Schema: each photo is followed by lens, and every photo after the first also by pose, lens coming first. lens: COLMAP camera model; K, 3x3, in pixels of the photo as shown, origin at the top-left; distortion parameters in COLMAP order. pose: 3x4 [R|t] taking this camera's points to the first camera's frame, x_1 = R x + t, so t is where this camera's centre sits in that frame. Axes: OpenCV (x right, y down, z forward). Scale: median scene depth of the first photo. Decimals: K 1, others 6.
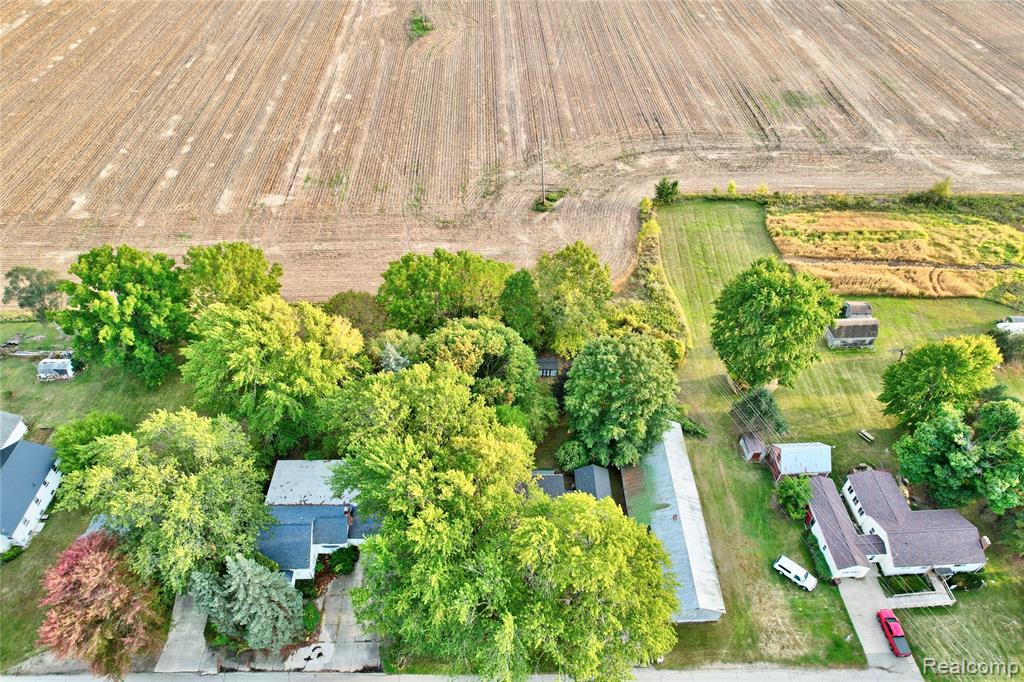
lens RADIAL K [[658.3, 0, 512.0], [0, 658.3, 341.0], [0, 0, 1]] dist [-0.085325, 0.071230]
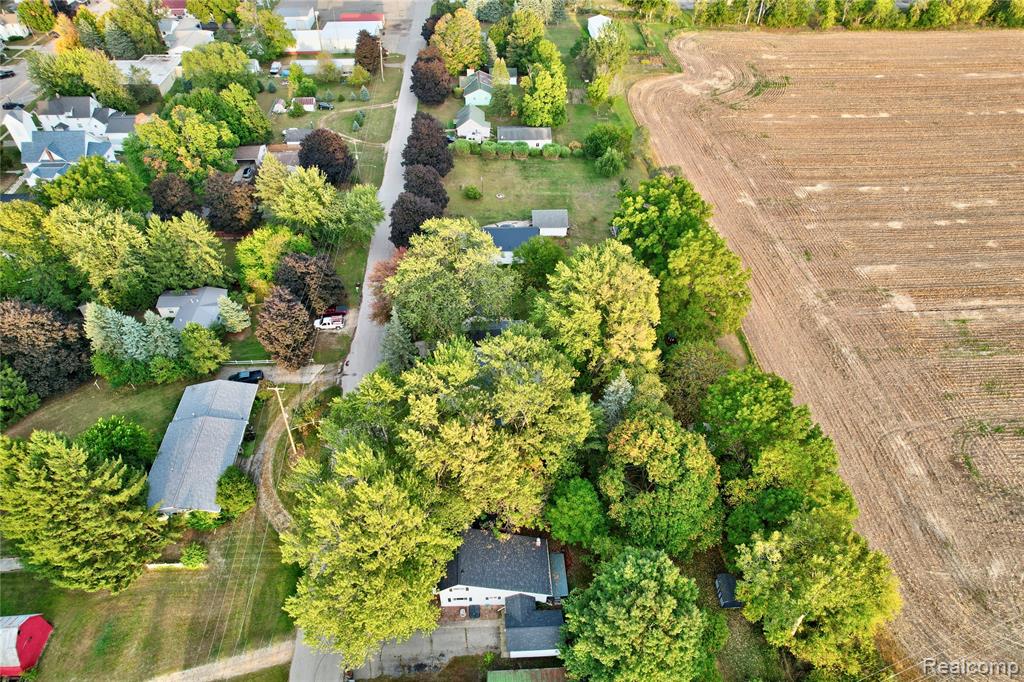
lens RADIAL K [[650.0, 0, 509.7], [0, 650.0, 339.6], [0, 0, 1]] dist [-0.081612, 0.068910]
pose [[0.030631, 0.680804, -0.731825, 0.274193], [-0.713839, 0.527395, 0.460748, -0.195141], [0.699640, 0.508292, 0.502139, 0.198160]]
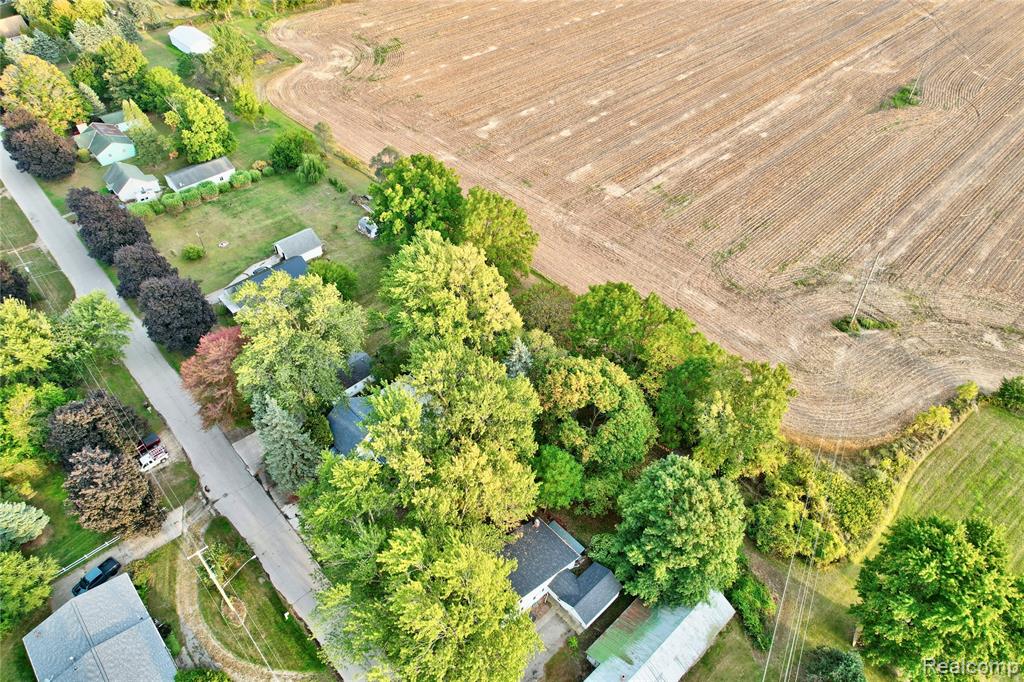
lens RADIAL K [[650.0, 0, 509.7], [0, 650.0, 339.6], [0, 0, 1]] dist [-0.081612, 0.068910]
pose [[0.666973, 0.521683, -0.531972, 0.192611], [-0.531118, 0.833625, 0.151599, -0.078254], [0.522552, 0.181427, 0.833081, 0.076815]]
